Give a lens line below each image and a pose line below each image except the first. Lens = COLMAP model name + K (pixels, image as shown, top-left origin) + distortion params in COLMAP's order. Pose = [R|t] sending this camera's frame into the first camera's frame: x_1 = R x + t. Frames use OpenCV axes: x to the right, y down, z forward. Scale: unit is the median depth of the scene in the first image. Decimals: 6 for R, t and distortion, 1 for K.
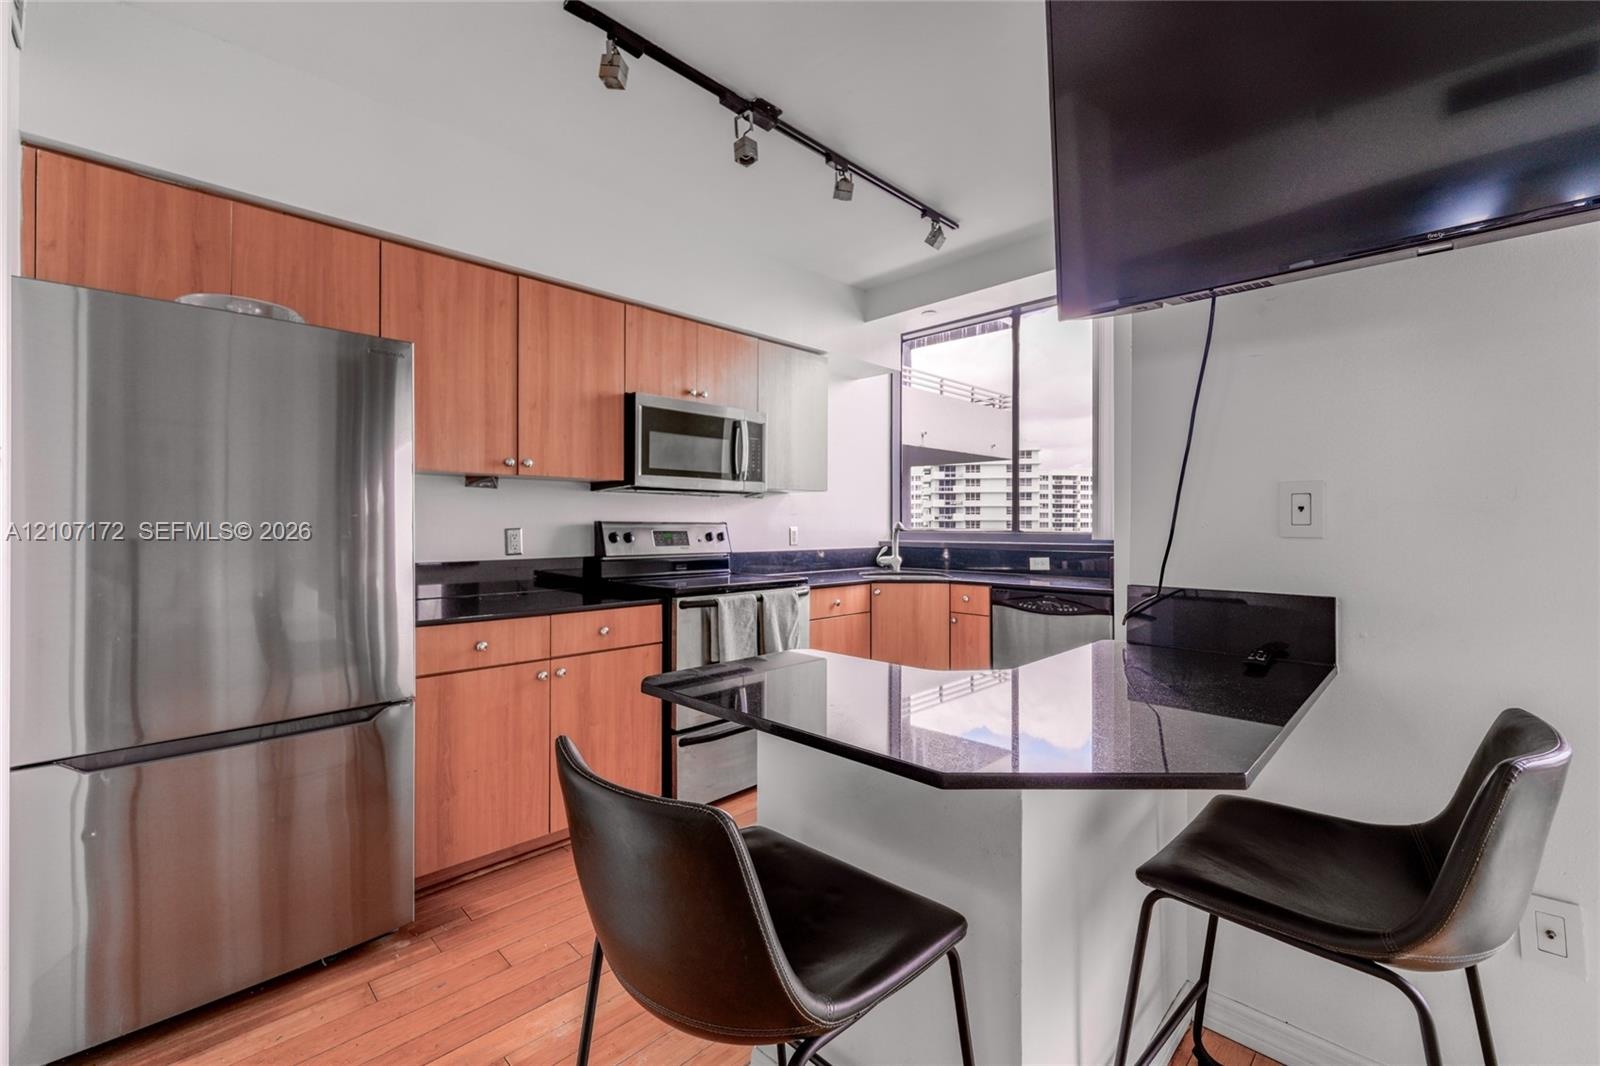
lens RADIAL K [[683.8, 0, 803.3], [0, 683.8, 542.5], [0, 0, 1]] dist [-0.000710, -0.000796]
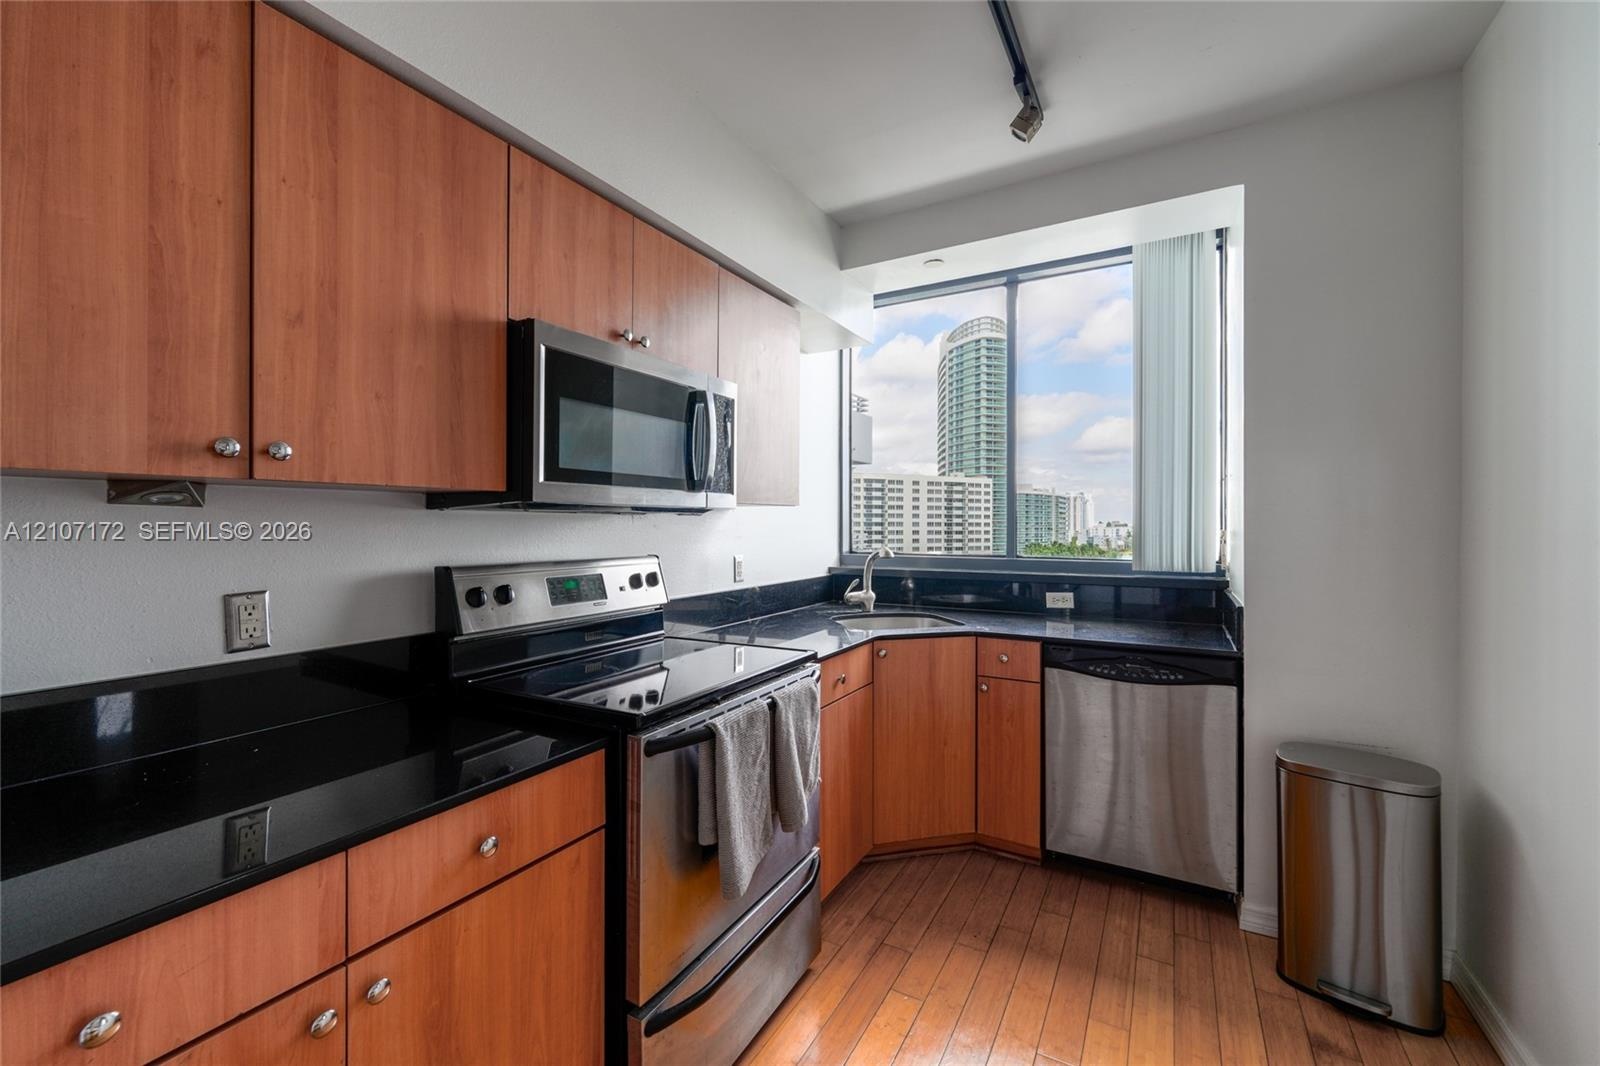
lens RADIAL K [[652.5, 0, 800.0], [0, 652.5, 533.0], [0, 0, 1]] dist [-0.001463, -0.000073]
pose [[0.962998, -0.004866, 0.269466, -0.173590], [0.007500, 0.999934, -0.008747, -0.051165], [-0.269406, 0.010444, 0.962970, 0.450883]]
